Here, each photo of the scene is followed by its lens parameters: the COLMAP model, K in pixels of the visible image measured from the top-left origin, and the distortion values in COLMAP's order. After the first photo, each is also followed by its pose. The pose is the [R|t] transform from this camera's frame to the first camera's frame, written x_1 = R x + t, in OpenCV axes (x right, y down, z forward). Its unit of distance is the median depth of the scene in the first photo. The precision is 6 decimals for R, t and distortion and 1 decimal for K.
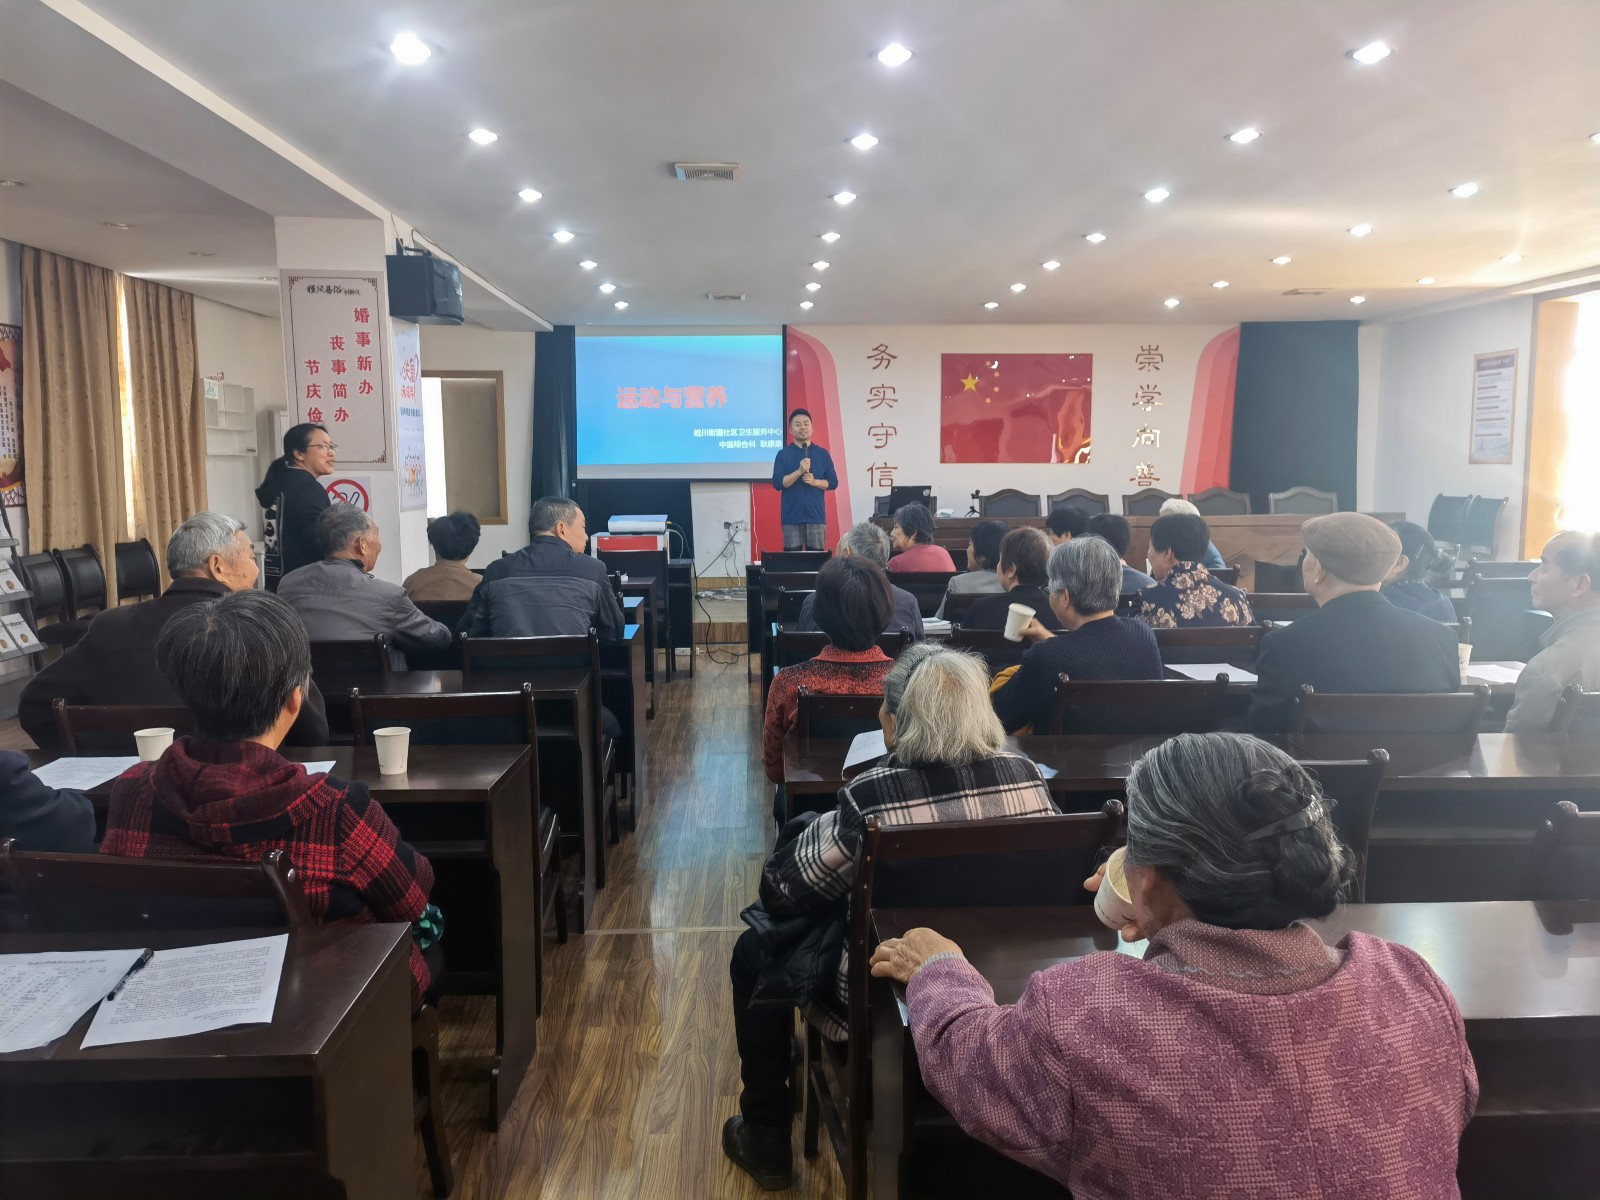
lens RADIAL K [[1296.1, 0, 800.0], [0, 1296.1, 600.0], [0, 0, 1]] dist [0.109835, 0.004275]
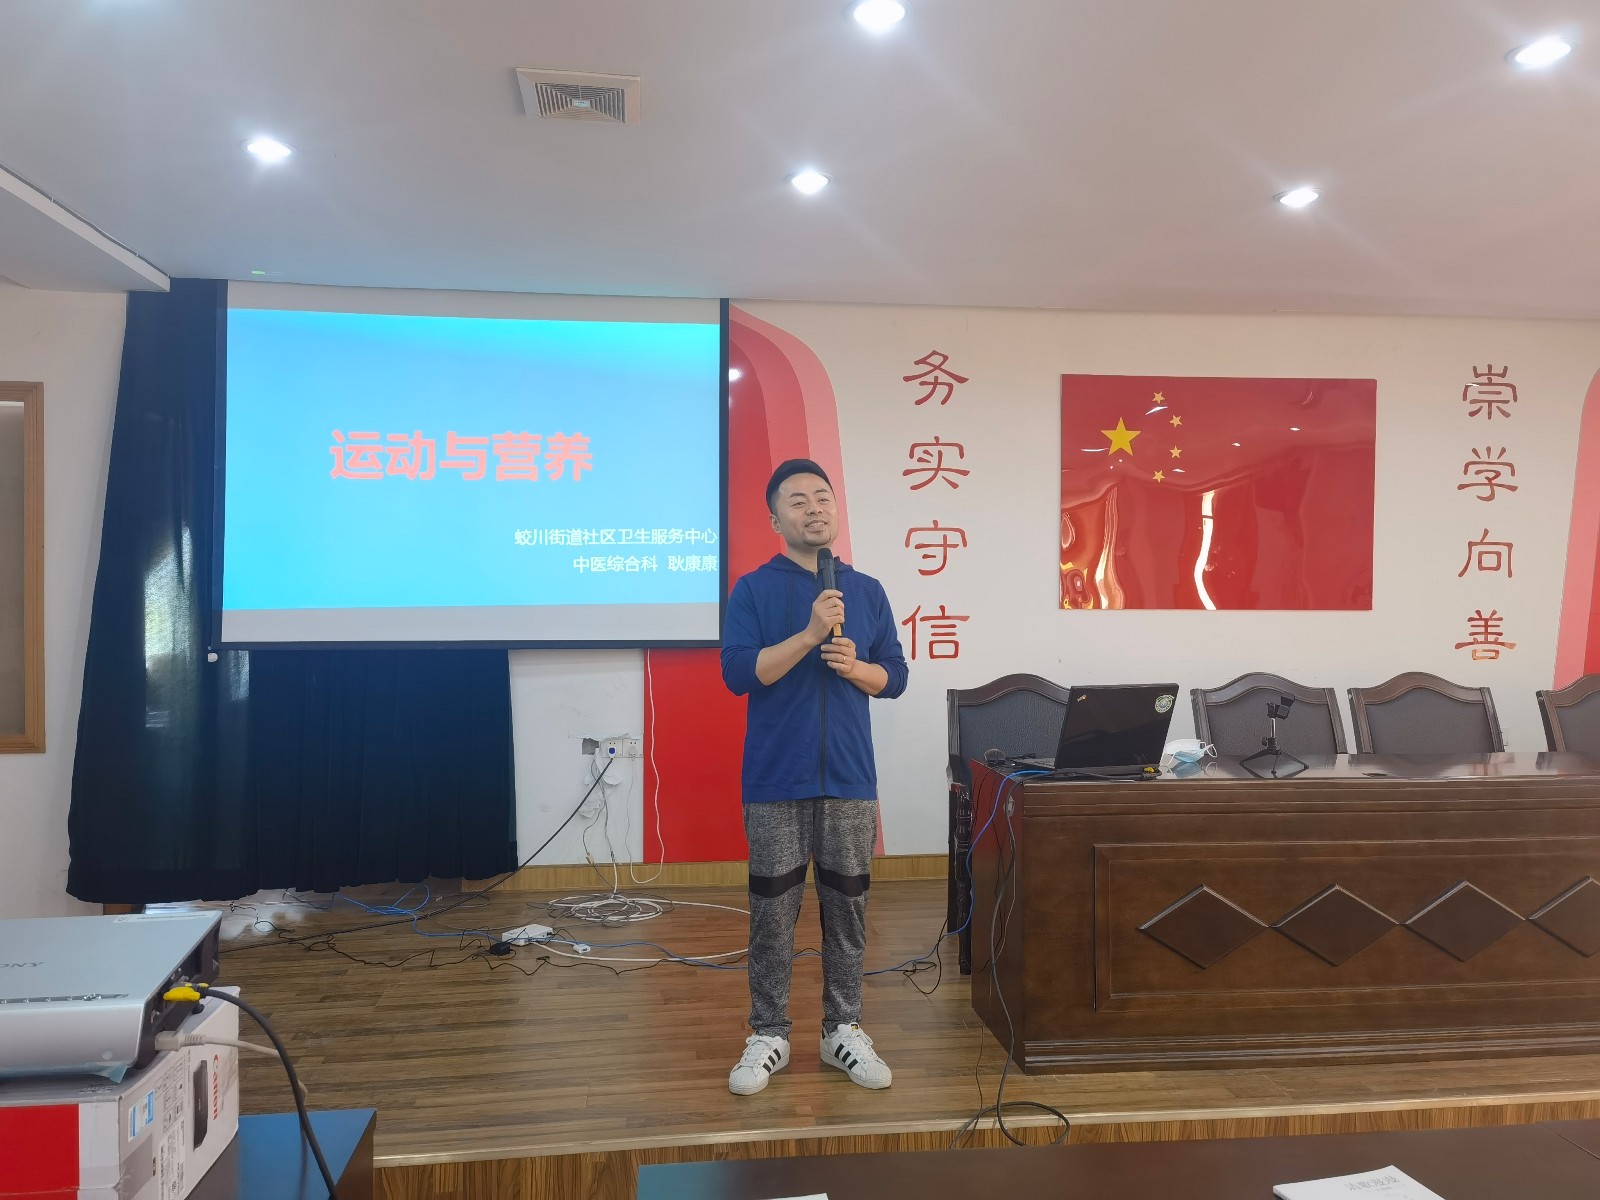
lens RADIAL K [[1296.1, 0, 800.0], [0, 1296.1, 600.0], [0, 0, 1]] dist [0.109835, 0.004275]
pose [[0.996350, 0.006074, 0.085149, -0.024696], [0.002734, 0.994683, -0.102952, -0.065899], [-0.085322, 0.102809, 0.991035, 0.593351]]
